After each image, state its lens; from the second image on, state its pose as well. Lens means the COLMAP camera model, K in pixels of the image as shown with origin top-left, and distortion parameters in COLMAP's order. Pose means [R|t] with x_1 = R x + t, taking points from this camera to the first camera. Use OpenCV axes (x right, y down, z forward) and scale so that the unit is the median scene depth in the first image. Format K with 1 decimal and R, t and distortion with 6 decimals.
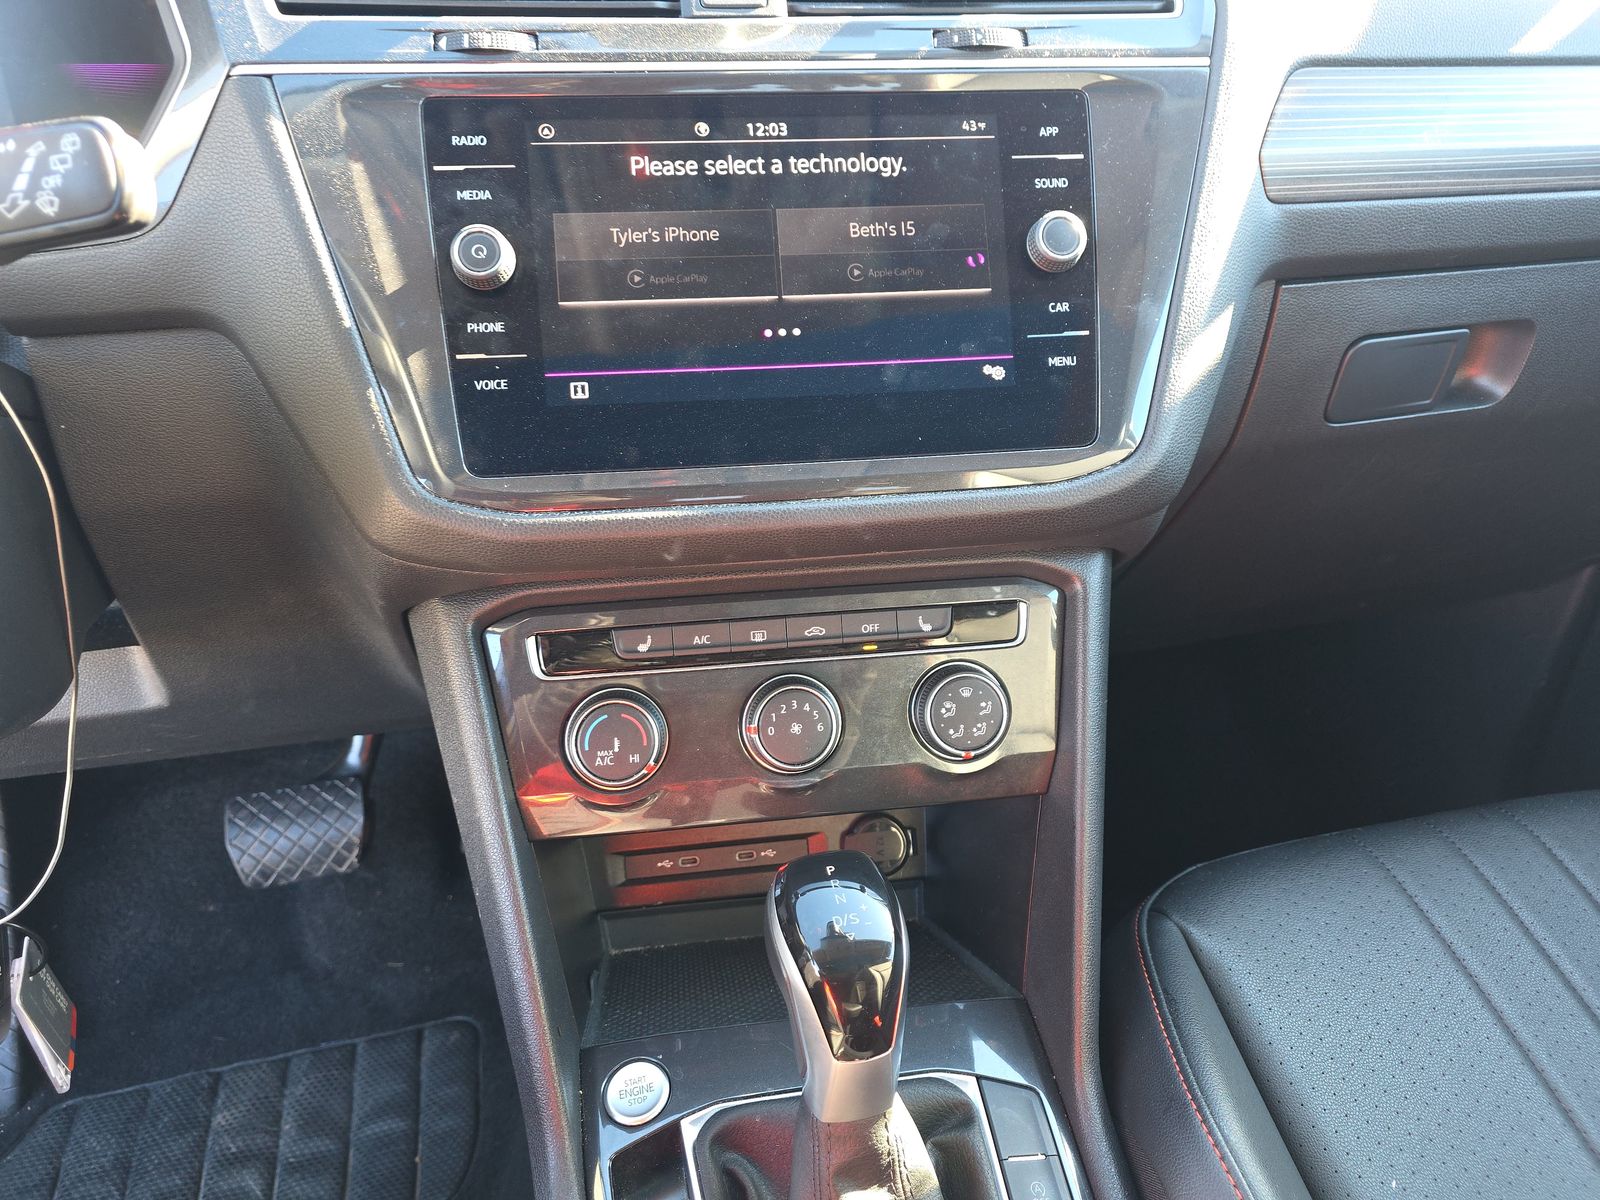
lens RADIAL K [[1067.1, 0, 800.0], [0, 1067.1, 600.0], [0, 0, 1]] dist [0.005223, -0.006246]
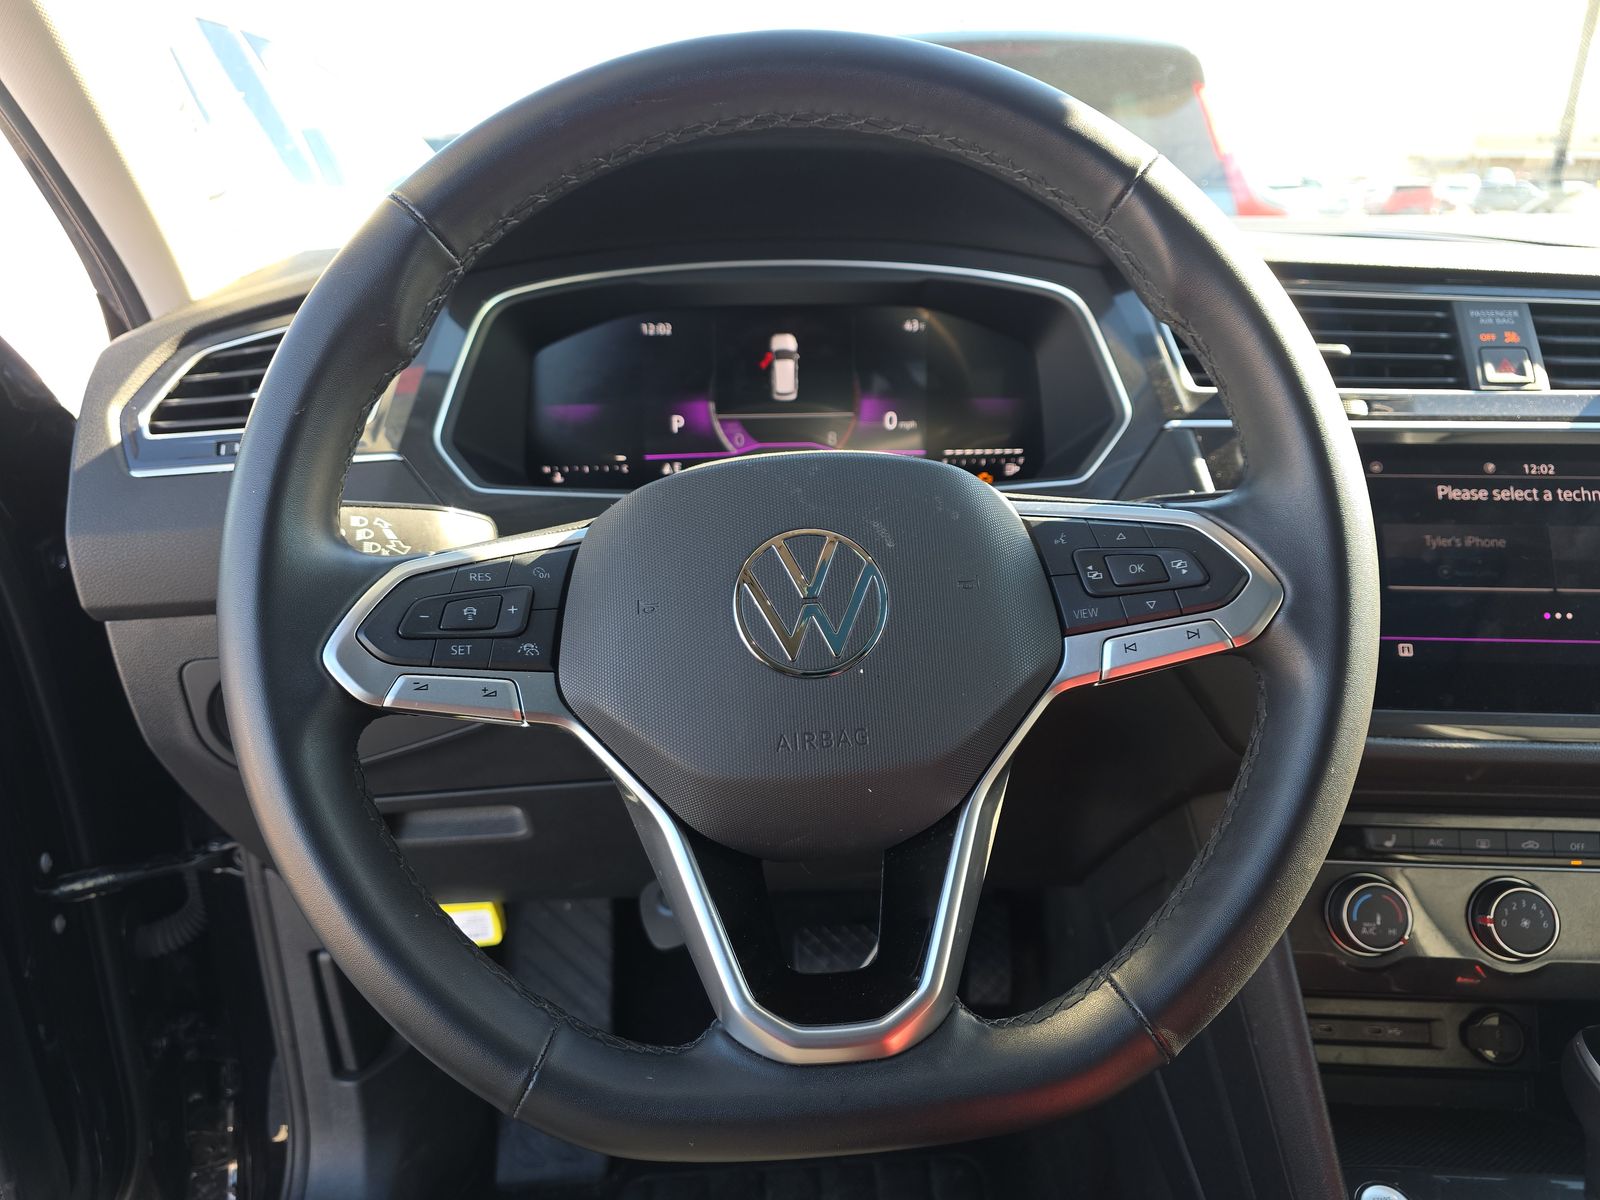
lens RADIAL K [[1067.1, 0, 800.0], [0, 1067.1, 600.0], [0, 0, 1]] dist [0.005223, -0.006246]
pose [[0.978249, 0.061401, -0.198139, -0.680452], [-0.094563, 0.982165, -0.162511, 0.037139], [0.184627, 0.177713, 0.966608, -0.472884]]
